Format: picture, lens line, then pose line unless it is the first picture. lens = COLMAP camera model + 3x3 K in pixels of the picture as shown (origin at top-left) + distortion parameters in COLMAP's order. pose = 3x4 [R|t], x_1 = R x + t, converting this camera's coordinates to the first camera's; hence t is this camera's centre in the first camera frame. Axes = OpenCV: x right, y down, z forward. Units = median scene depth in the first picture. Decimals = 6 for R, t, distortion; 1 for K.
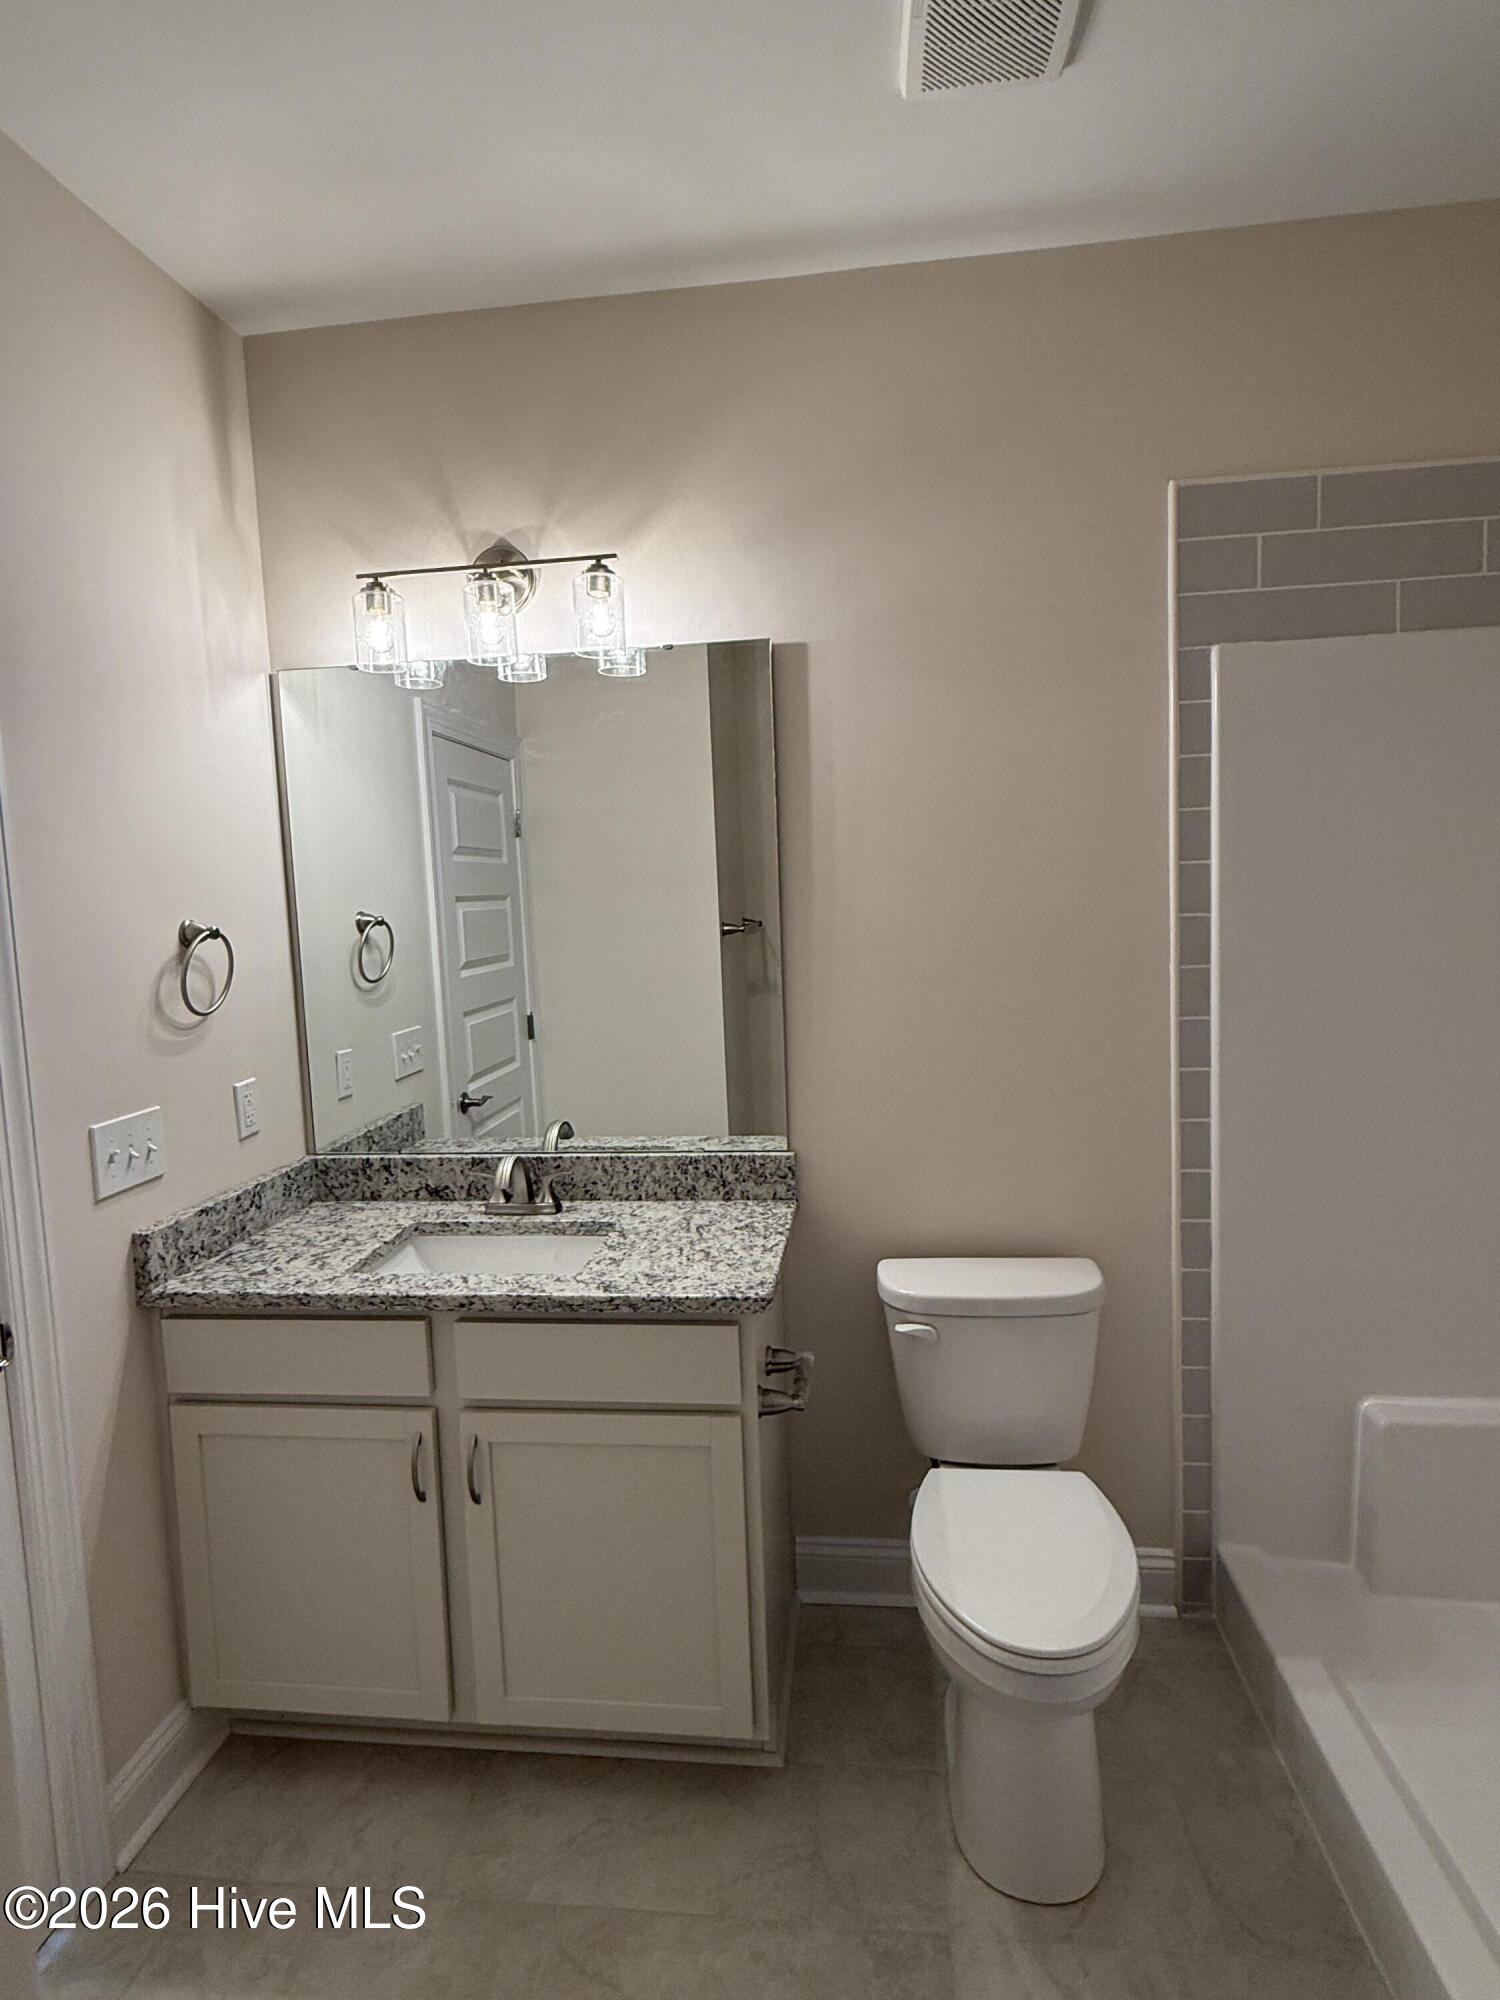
lens RADIAL K [[1019.5, 0, 745.4], [0, 1019.5, 1001.0], [0, 0, 1]] dist [0.009891, -0.000744]
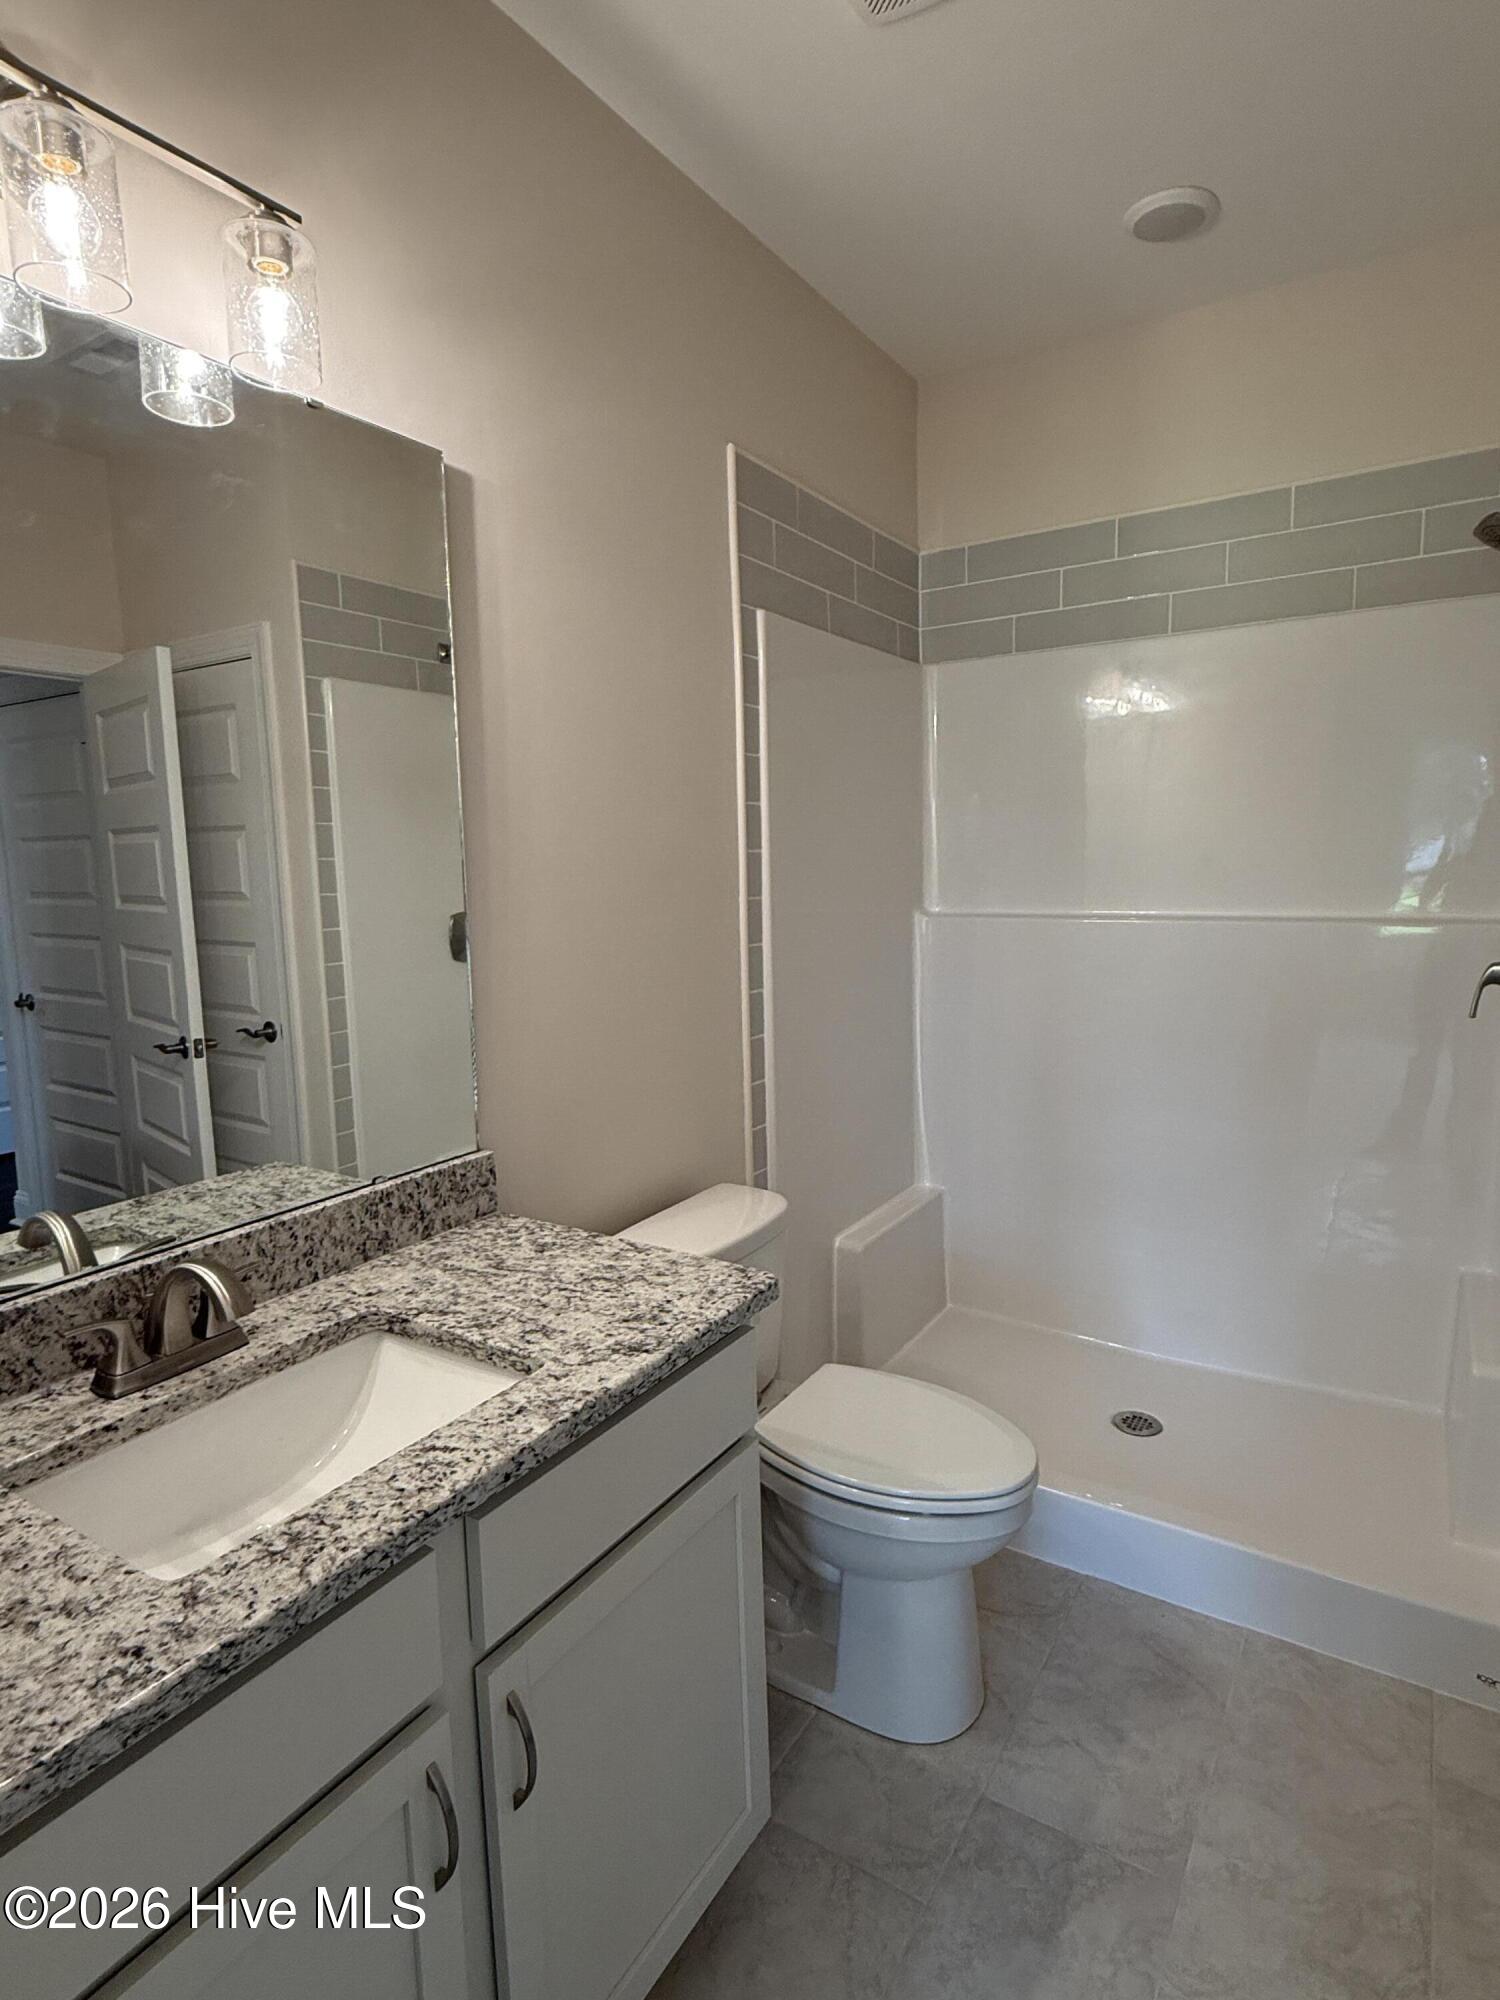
lens RADIAL K [[1019.5, 0, 764.6], [0, 1019.5, 999.6], [0, 0, 1]] dist [0.009891, -0.000744]
pose [[0.472605, -0.095988, 0.876031, -0.545417], [0.095573, 0.993770, 0.057329, 0.012853], [-0.876076, 0.056631, 0.478835, 0.471355]]
